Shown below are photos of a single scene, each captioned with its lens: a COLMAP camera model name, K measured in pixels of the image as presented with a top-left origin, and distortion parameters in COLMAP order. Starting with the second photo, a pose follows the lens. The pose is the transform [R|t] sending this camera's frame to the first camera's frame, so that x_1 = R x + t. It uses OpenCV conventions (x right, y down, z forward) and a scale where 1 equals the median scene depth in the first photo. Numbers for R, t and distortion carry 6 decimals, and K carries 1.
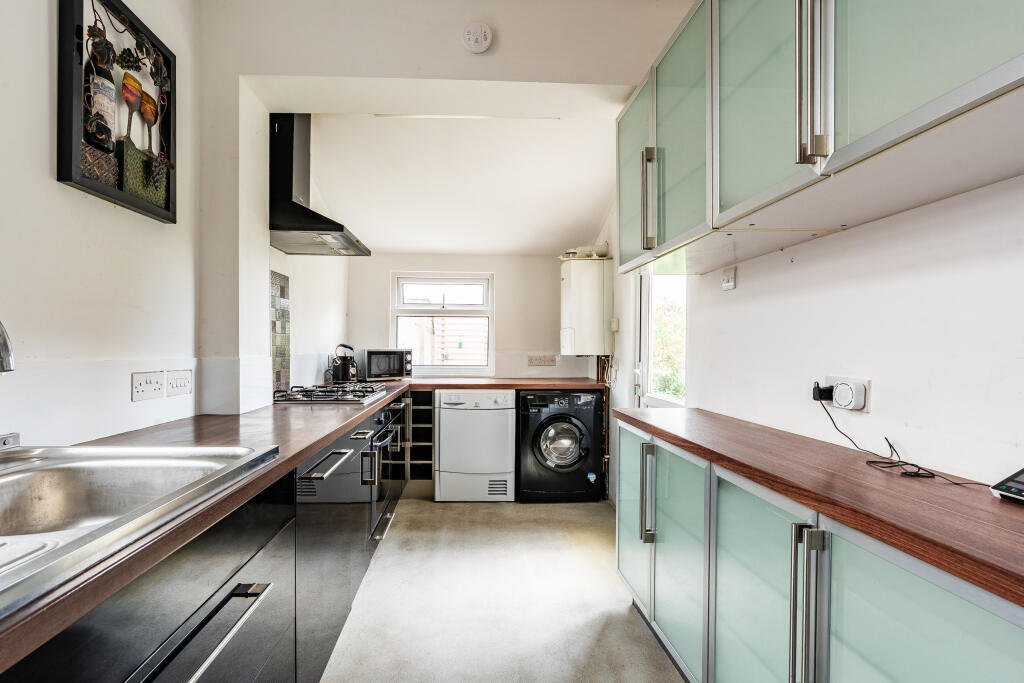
lens RADIAL K [[464.1, 0, 514.0], [0, 464.1, 350.6], [0, 0, 1]] dist [-0.001019, 0.000615]
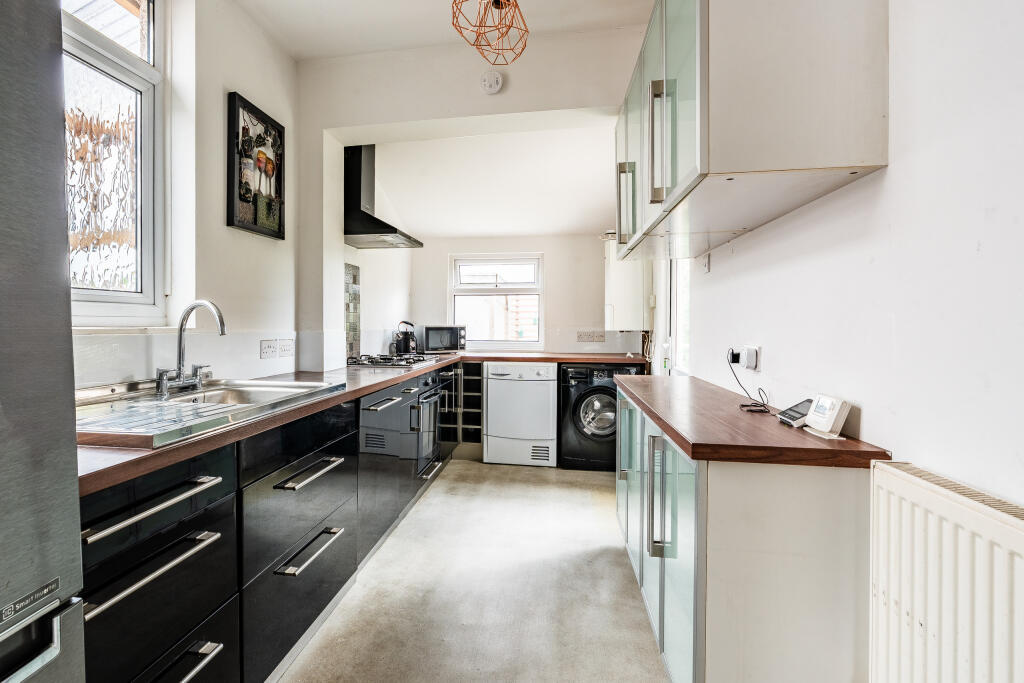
lens RADIAL K [[464.1, 0, 482.3], [0, 464.1, 323.0], [0, 0, 1]] dist [-0.001019, 0.000615]
pose [[0.979480, -0.004024, -0.201502, 0.090191], [0.002322, 0.999960, -0.008685, 0.002263], [0.201529, 0.008038, 0.979450, -0.155545]]
